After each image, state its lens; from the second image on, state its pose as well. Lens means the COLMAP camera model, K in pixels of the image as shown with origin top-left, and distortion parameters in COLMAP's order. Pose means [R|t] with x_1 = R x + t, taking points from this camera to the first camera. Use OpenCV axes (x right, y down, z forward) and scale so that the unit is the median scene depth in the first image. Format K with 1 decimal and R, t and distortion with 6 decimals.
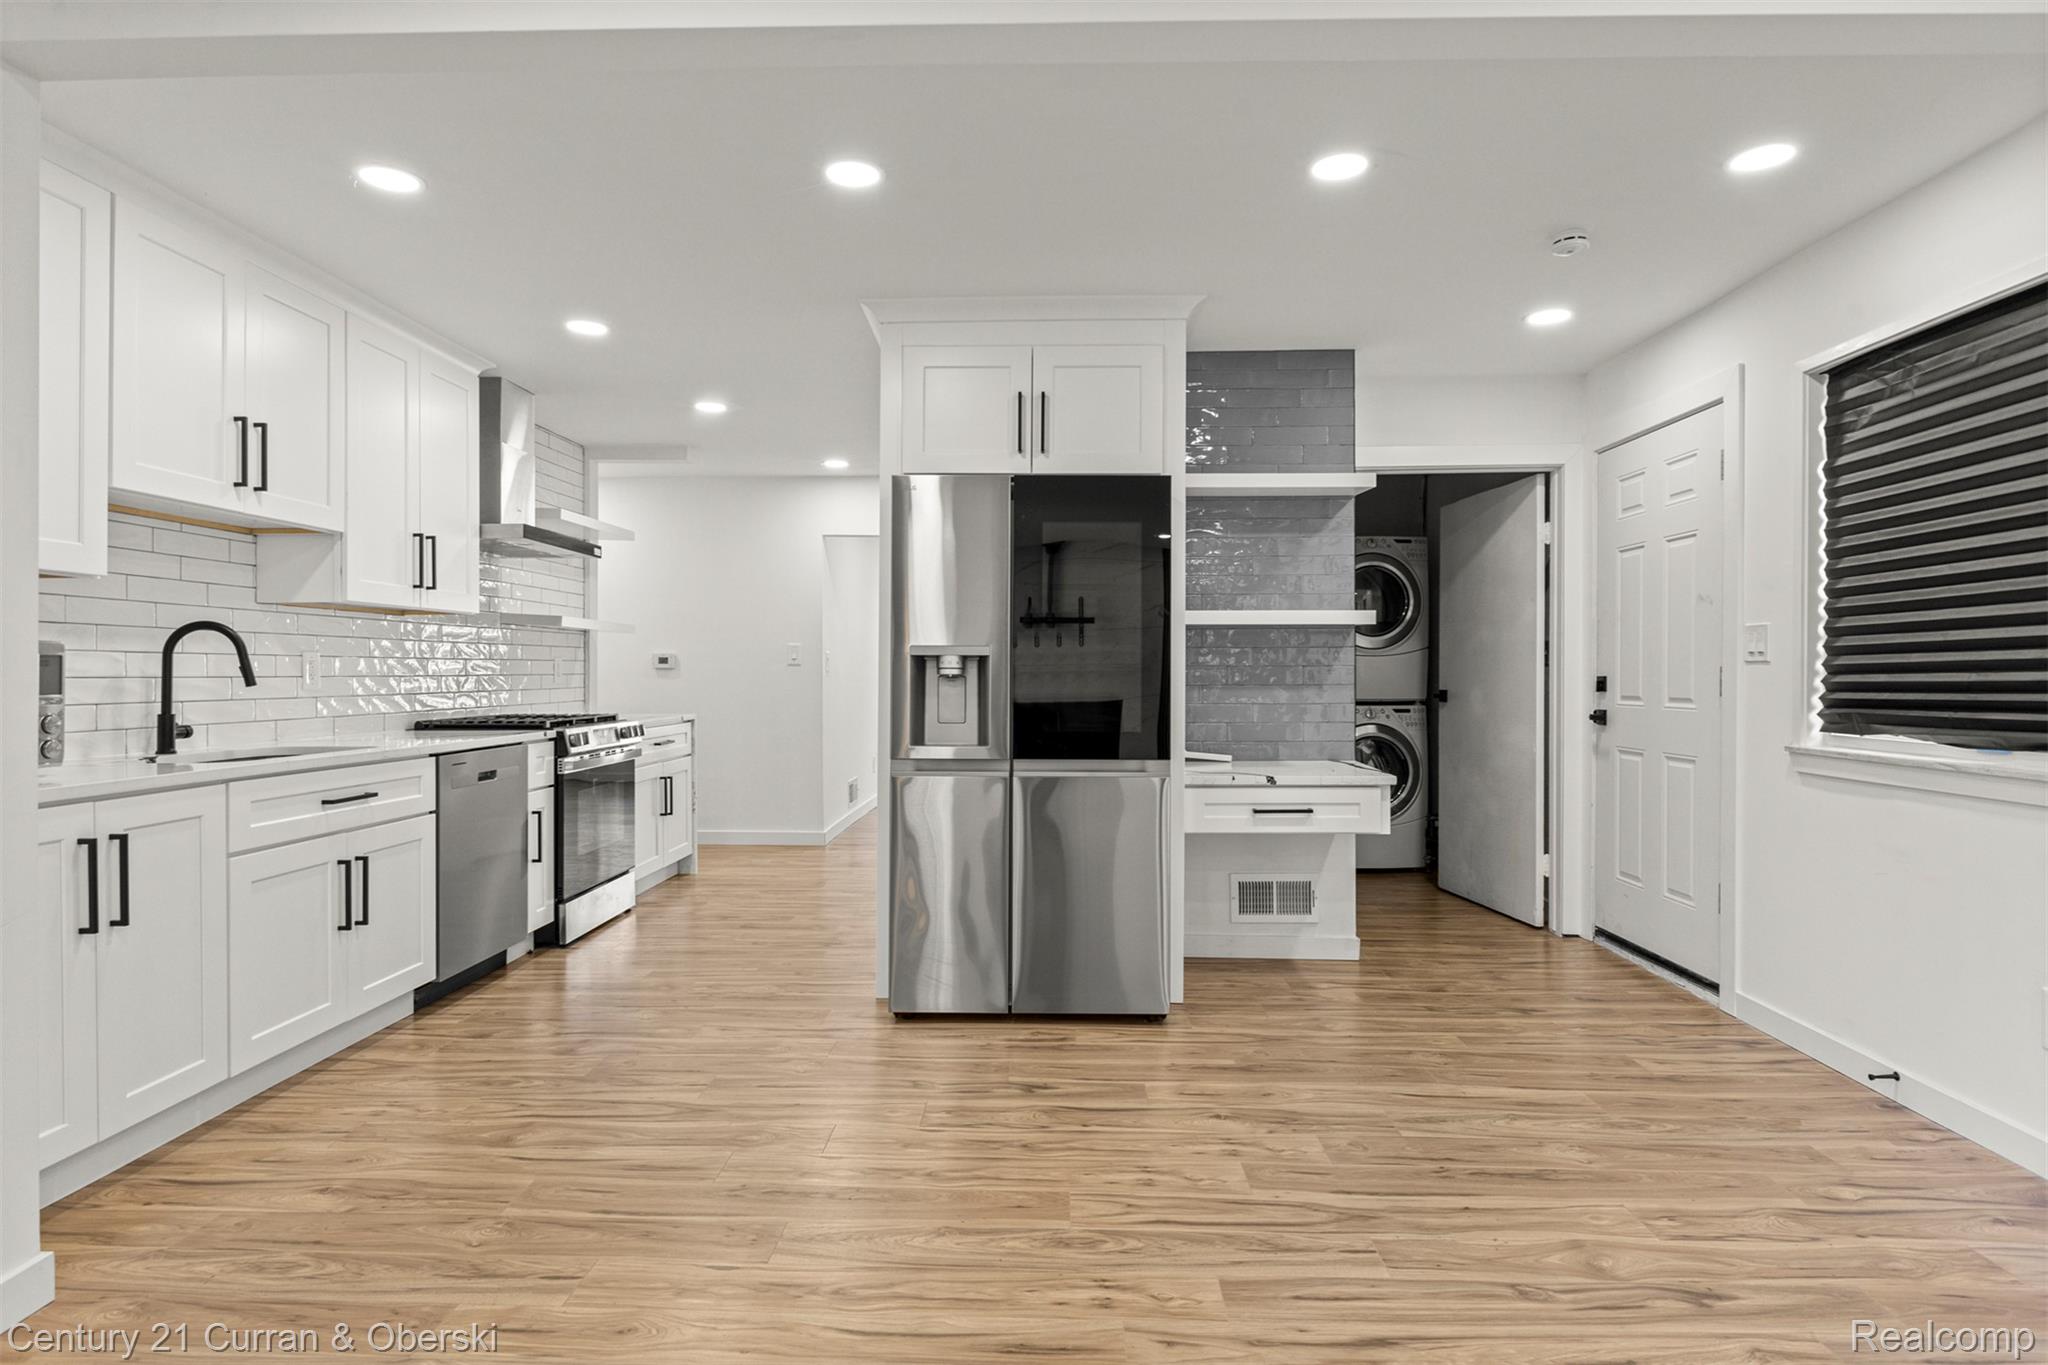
lens RADIAL K [[1091.1, 0, 1026.0], [0, 1091.1, 669.7], [0, 0, 1]] dist [-0.002474, 0.000133]
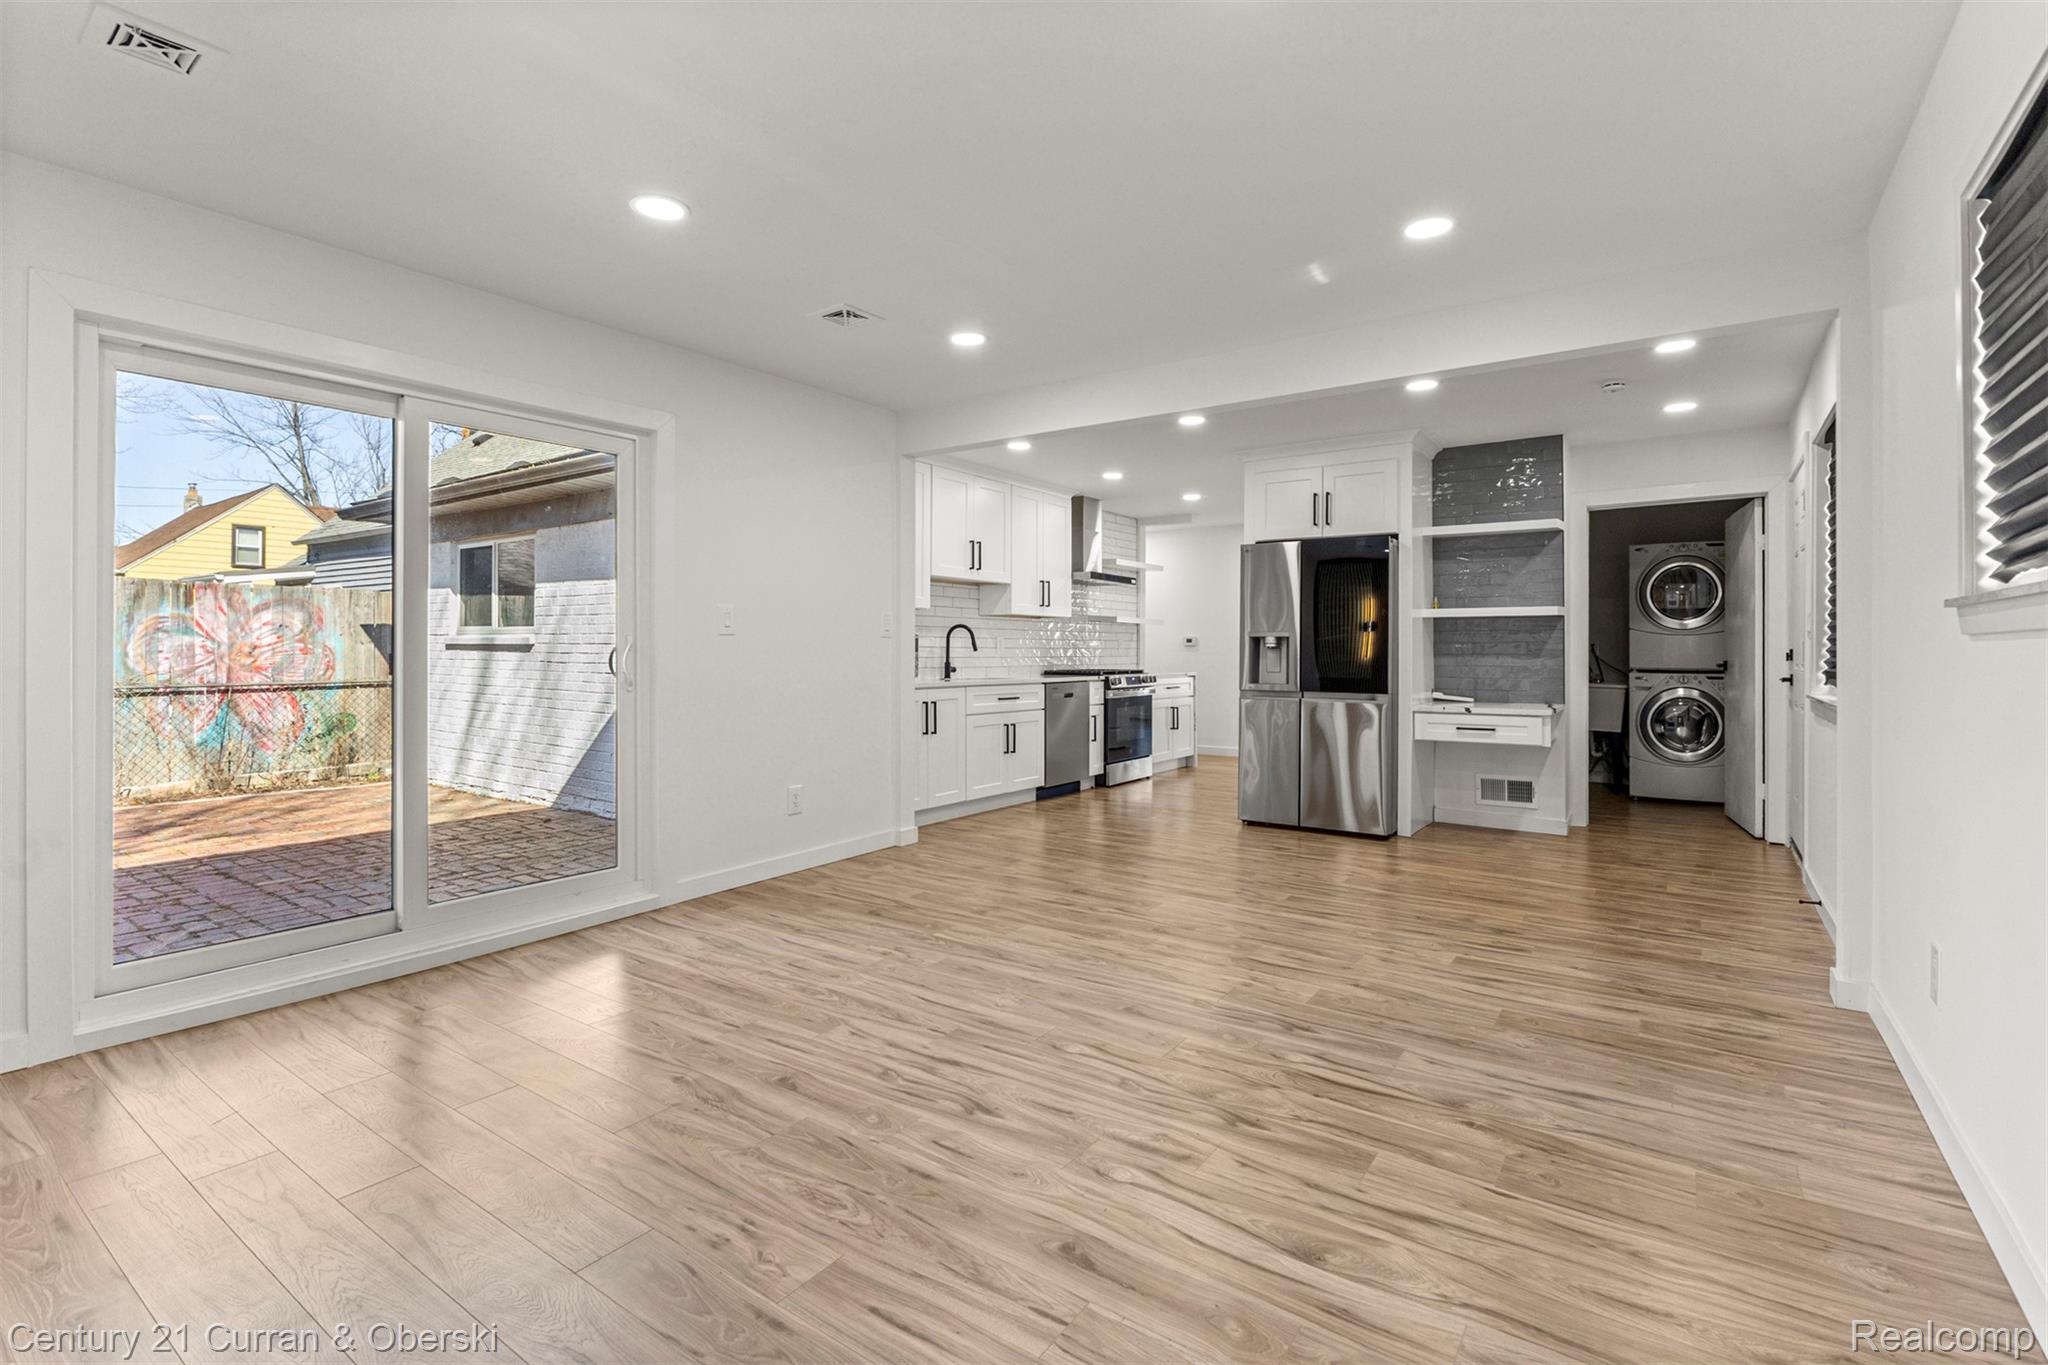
lens RADIAL K [[932.3, 0, 1033.4], [0, 932.3, 641.8], [0, 0, 1]] dist [-0.003937, -0.000062]
pose [[0.836222, -0.003060, -0.548383, 0.455118], [-0.001714, 0.999965, -0.008193, 0.009537], [0.548389, 0.007792, 0.836187, -0.565124]]
